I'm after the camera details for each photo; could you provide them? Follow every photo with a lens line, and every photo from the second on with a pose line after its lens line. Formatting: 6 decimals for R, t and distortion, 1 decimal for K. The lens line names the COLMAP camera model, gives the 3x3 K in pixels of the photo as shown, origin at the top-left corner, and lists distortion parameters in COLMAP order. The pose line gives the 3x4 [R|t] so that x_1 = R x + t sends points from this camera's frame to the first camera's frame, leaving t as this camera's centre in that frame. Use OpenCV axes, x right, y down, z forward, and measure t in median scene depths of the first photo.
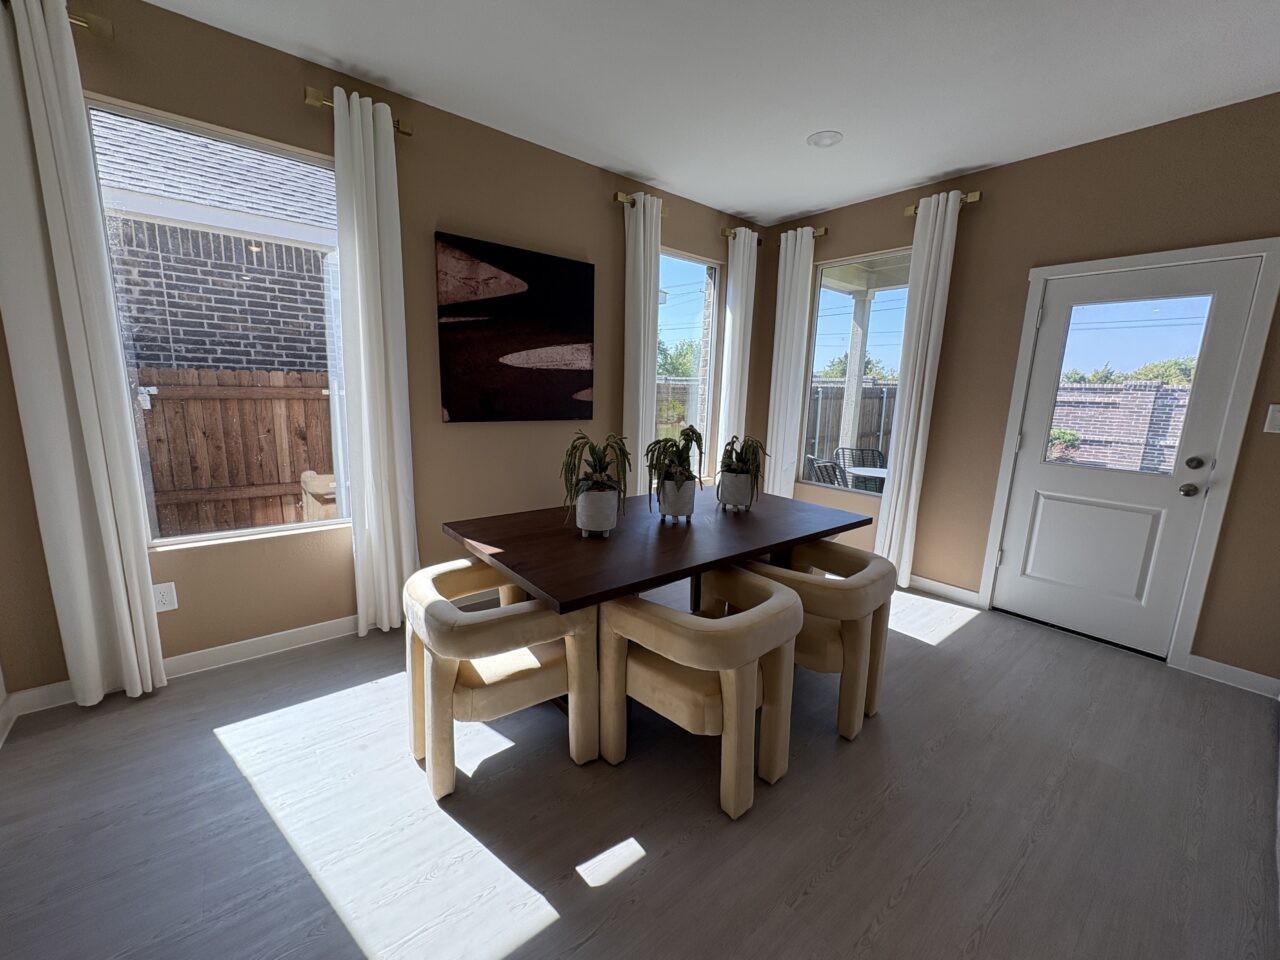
lens RADIAL K [[510.0, 0, 640.4], [0, 510.0, 480.8], [0, 0, 1]] dist [0.000035, 0.000578]
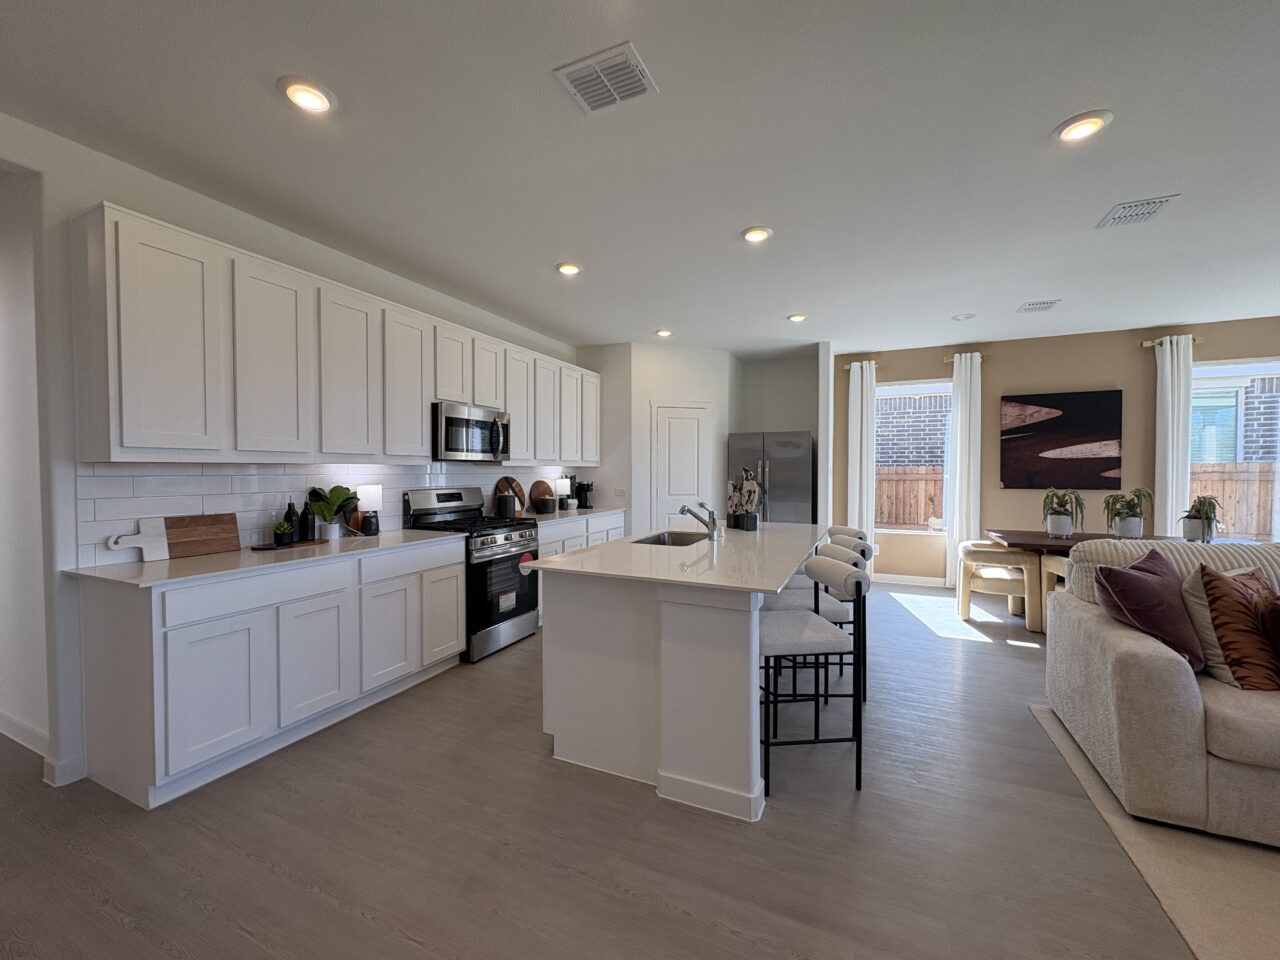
lens RADIAL K [[510.0, 0, 642.7], [0, 510.0, 481.9], [0, 0, 1]] dist [0.000035, 0.000578]
pose [[0.443898, -0.012177, -0.895995, 0.635035], [-0.145603, 0.985639, -0.085531, 0.189912], [0.884169, 0.168427, 0.435750, -0.891538]]
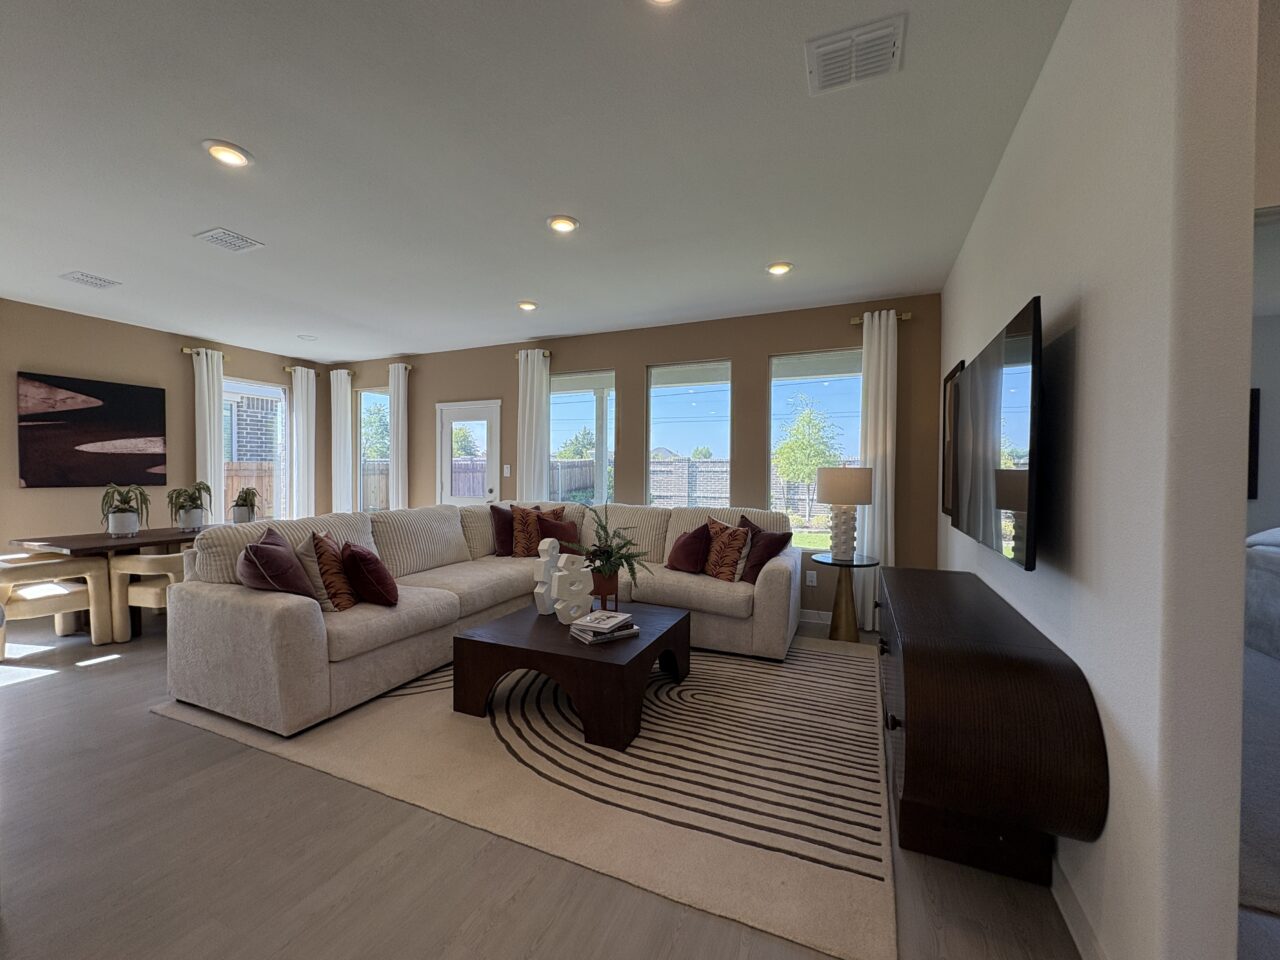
lens RADIAL K [[510.0, 0, 638.5], [0, 510.0, 480.8], [0, 0, 1]] dist [0.000035, 0.000578]
pose [[0.890792, -0.034459, 0.453102, 0.489542], [0.104252, 0.986022, -0.129970, 0.218551], [-0.442290, 0.163013, 0.881933, -1.004133]]
